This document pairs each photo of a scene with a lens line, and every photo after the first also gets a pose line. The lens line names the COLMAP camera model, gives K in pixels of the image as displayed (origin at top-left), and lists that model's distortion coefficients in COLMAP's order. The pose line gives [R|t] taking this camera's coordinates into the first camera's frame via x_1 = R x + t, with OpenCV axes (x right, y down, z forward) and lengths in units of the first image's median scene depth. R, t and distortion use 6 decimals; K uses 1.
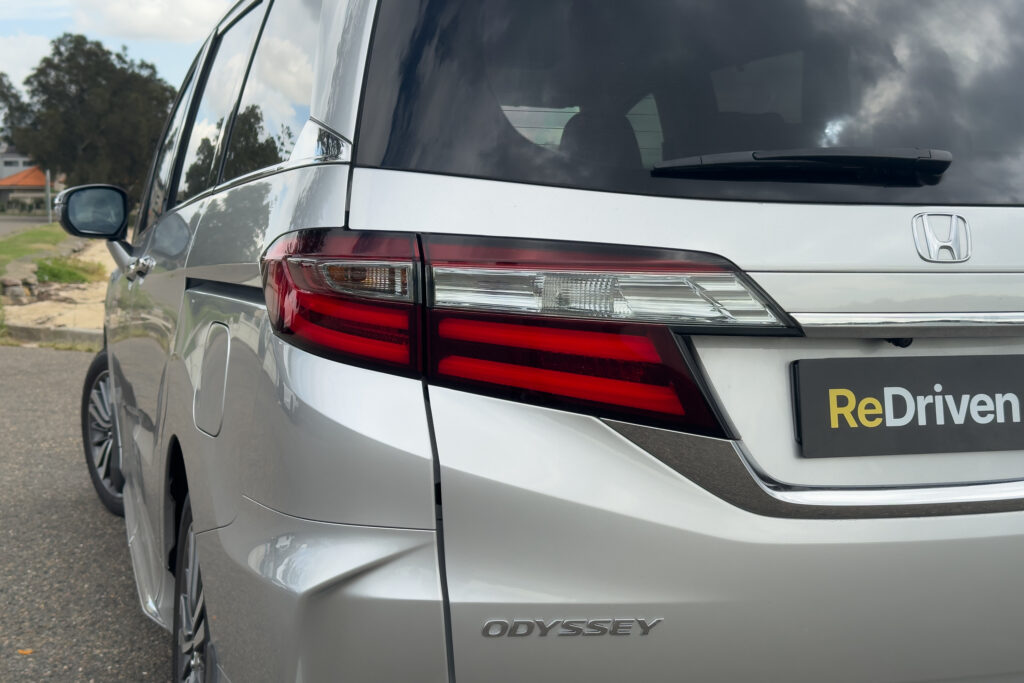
lens RADIAL K [[1374.9, 0, 512.0], [0, 1374.9, 341.5], [0, 0, 1]] dist [0.016408, 0.502446]
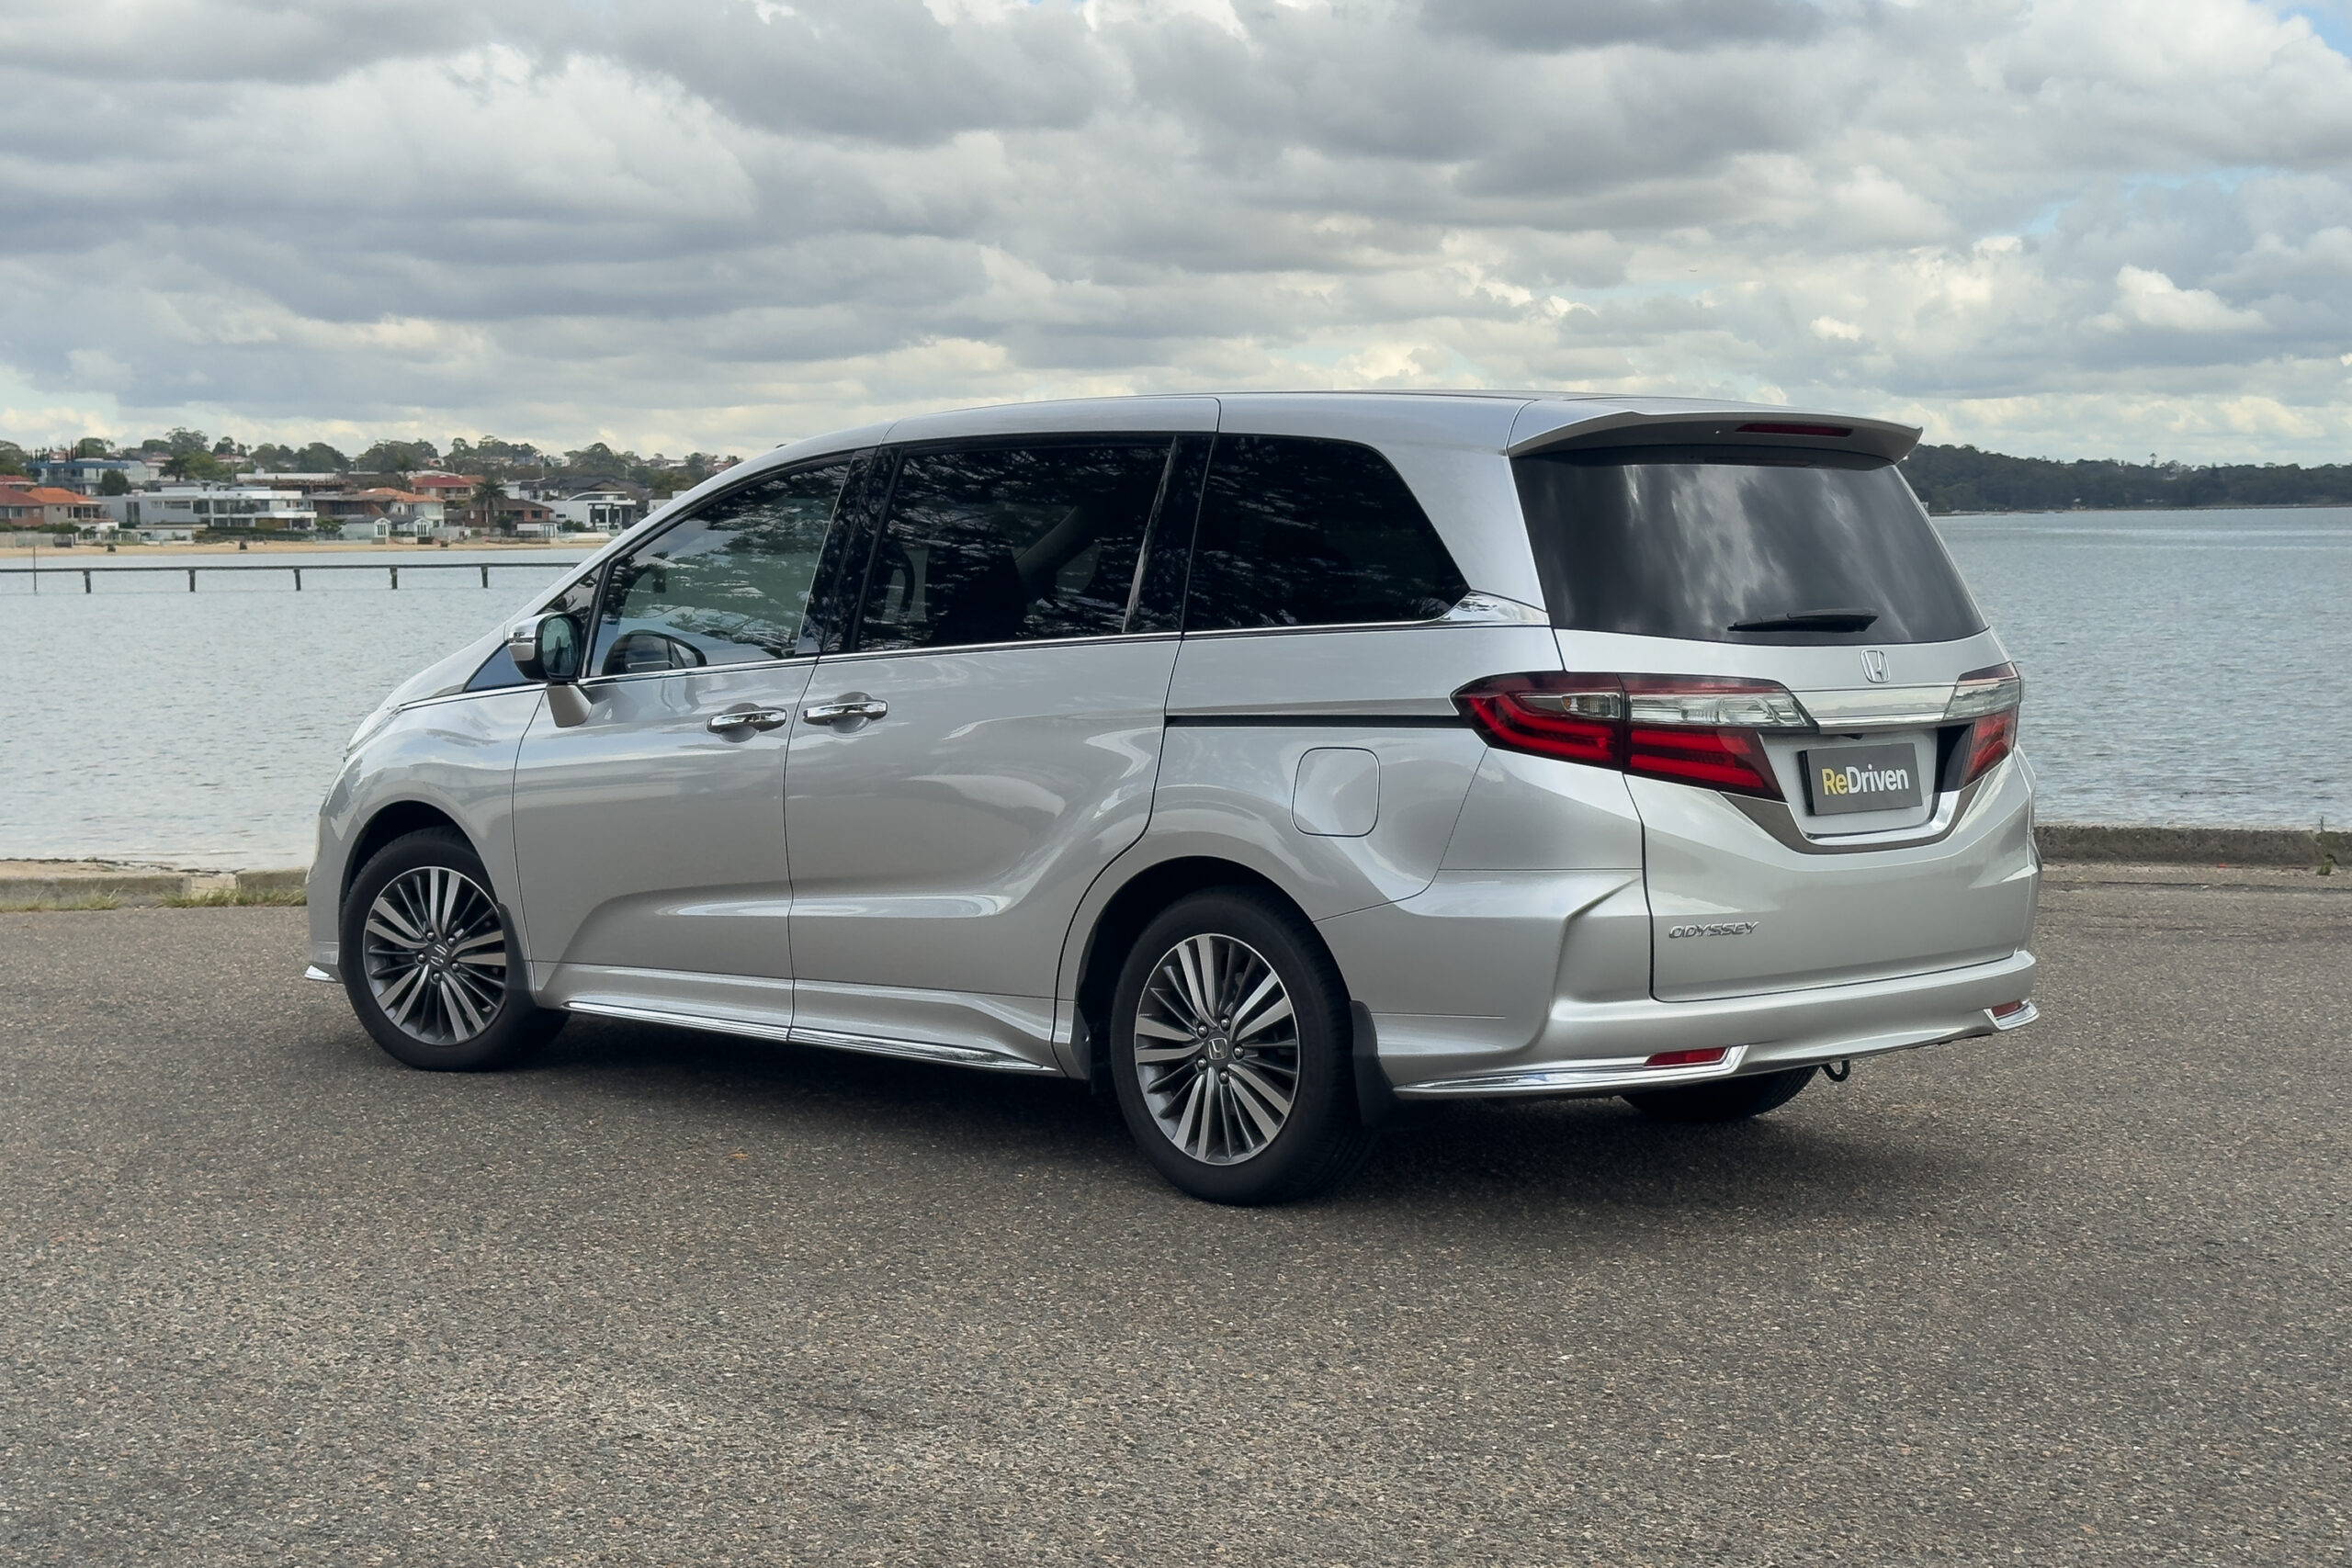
lens RADIAL K [[3157.7, 0, 1176.0], [0, 3157.7, 784.0], [0, 0, 1]] dist [0.016408, 0.502446]
pose [[0.900699, -0.042620, 0.432348, -1.918695], [0.052570, 0.998556, -0.011082, 0.052818], [-0.431251, 0.032710, 0.901639, -1.823017]]
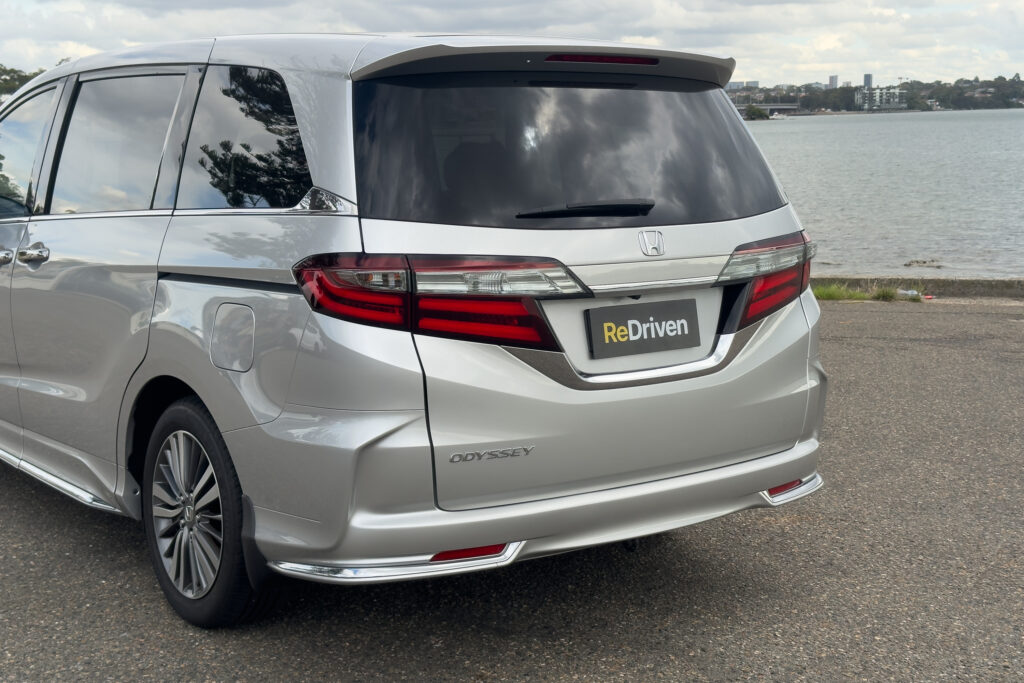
lens RADIAL K [[1374.9, 0, 512.0], [0, 1374.9, 341.5], [0, 0, 1]] dist [0.016408, 0.502446]
pose [[0.947396, -0.064486, 0.313501, -0.508684], [0.047504, 0.996975, 0.061517, -0.066050], [-0.316519, -0.043389, 0.947593, -0.807465]]
